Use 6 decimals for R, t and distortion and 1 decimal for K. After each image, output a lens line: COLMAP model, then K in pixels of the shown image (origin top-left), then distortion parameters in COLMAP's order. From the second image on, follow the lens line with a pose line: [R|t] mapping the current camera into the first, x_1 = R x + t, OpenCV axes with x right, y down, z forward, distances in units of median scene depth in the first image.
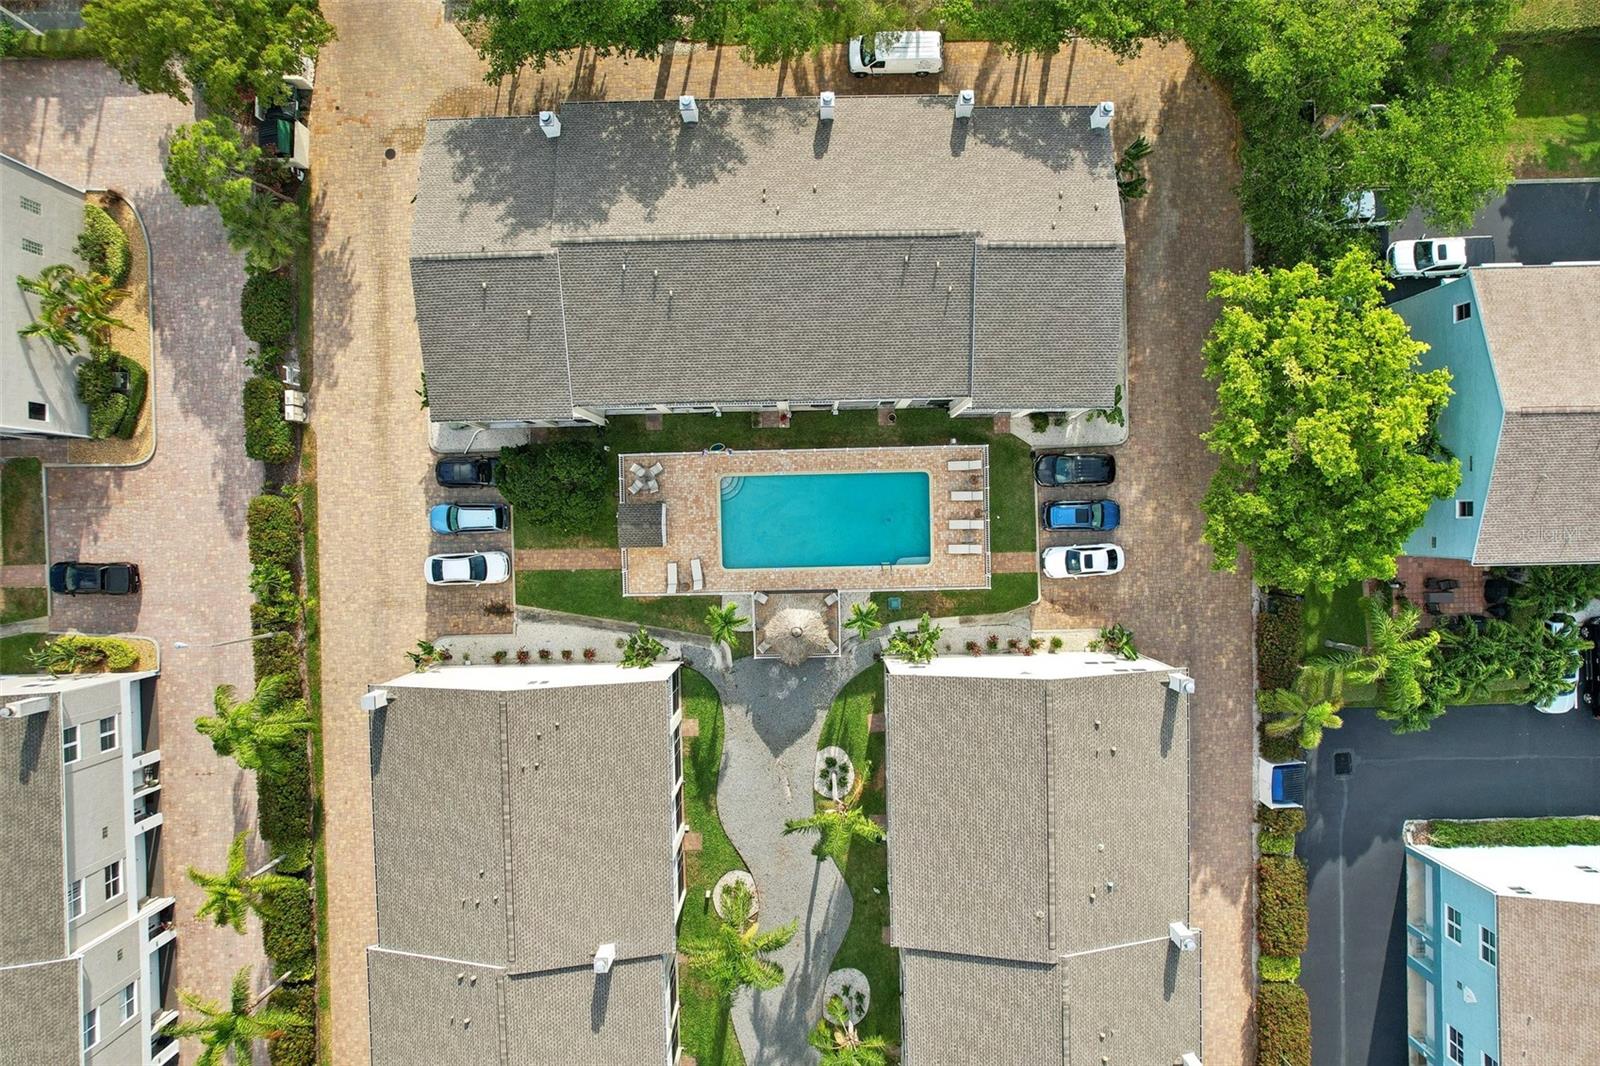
lens RADIAL K [[1070.9, 0, 800.3], [0, 1070.9, 532.9], [0, 0, 1]] dist [0.025144, 0.002788]
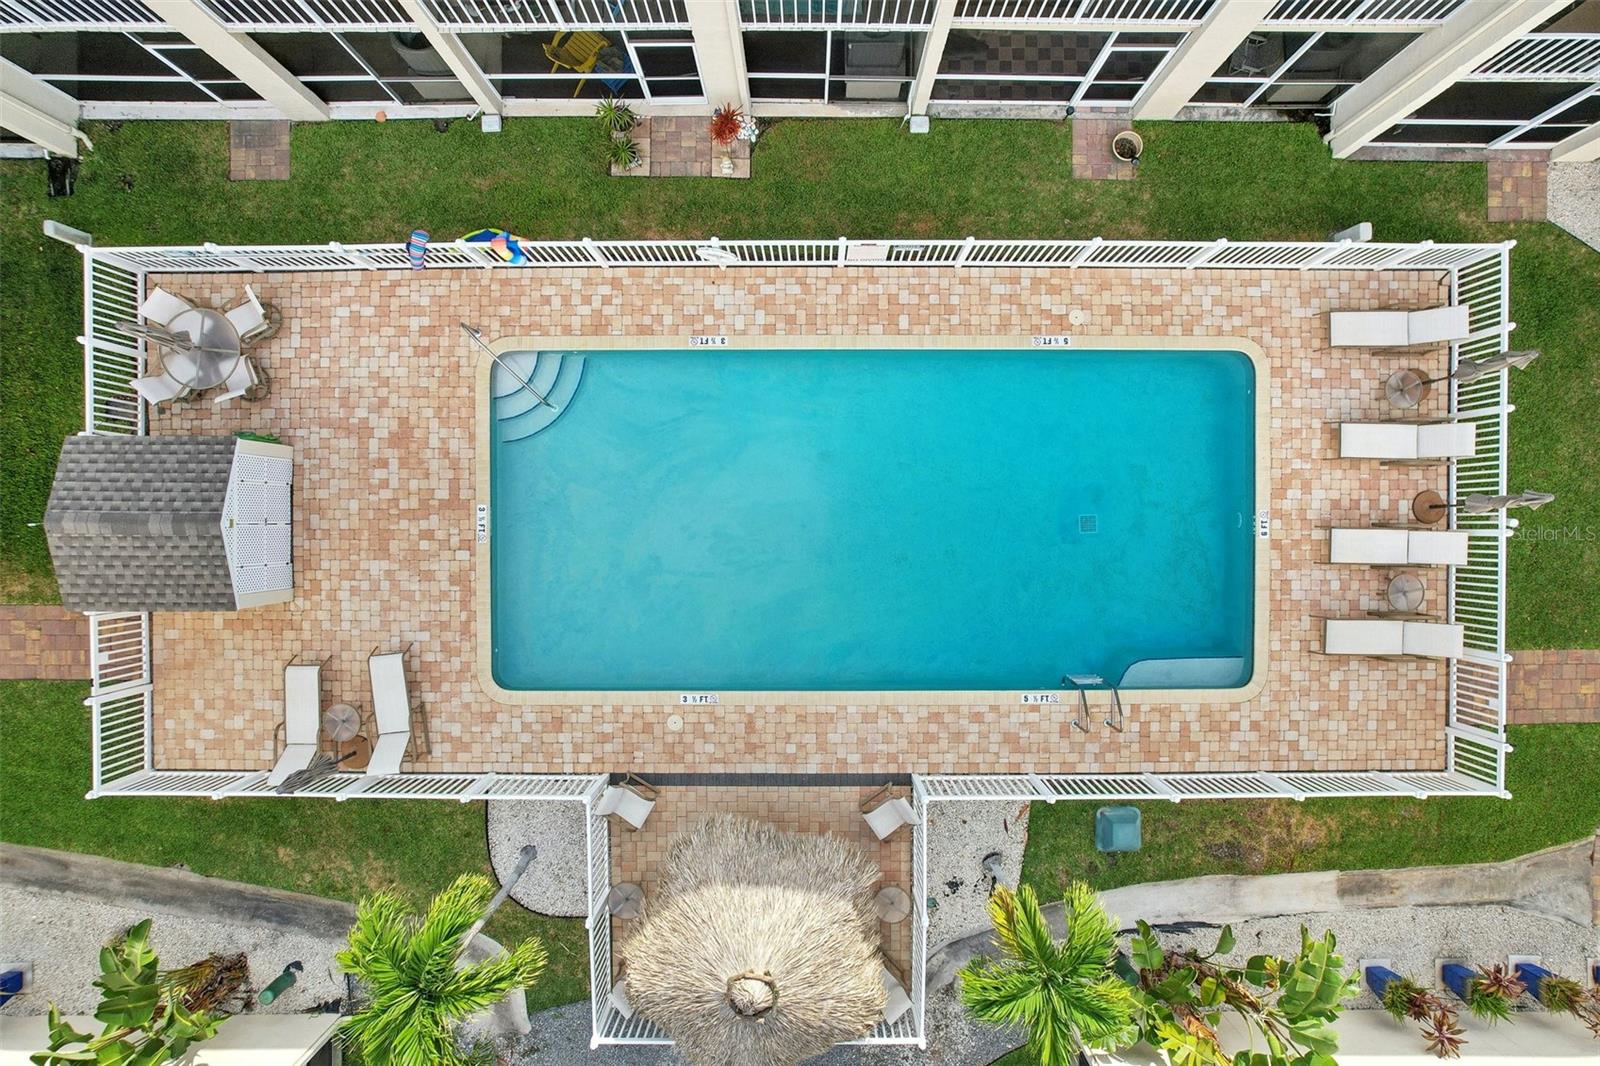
lens RADIAL K [[1070.9, 0, 801.6], [0, 1070.9, 535.1], [0, 0, 1]] dist [0.025144, 0.002788]
pose [[0.999757, 0.021878, -0.002702, 0.006012], [-0.021899, 0.999727, -0.008144, -0.005257], [0.002523, 0.008201, 0.999963, 0.726663]]
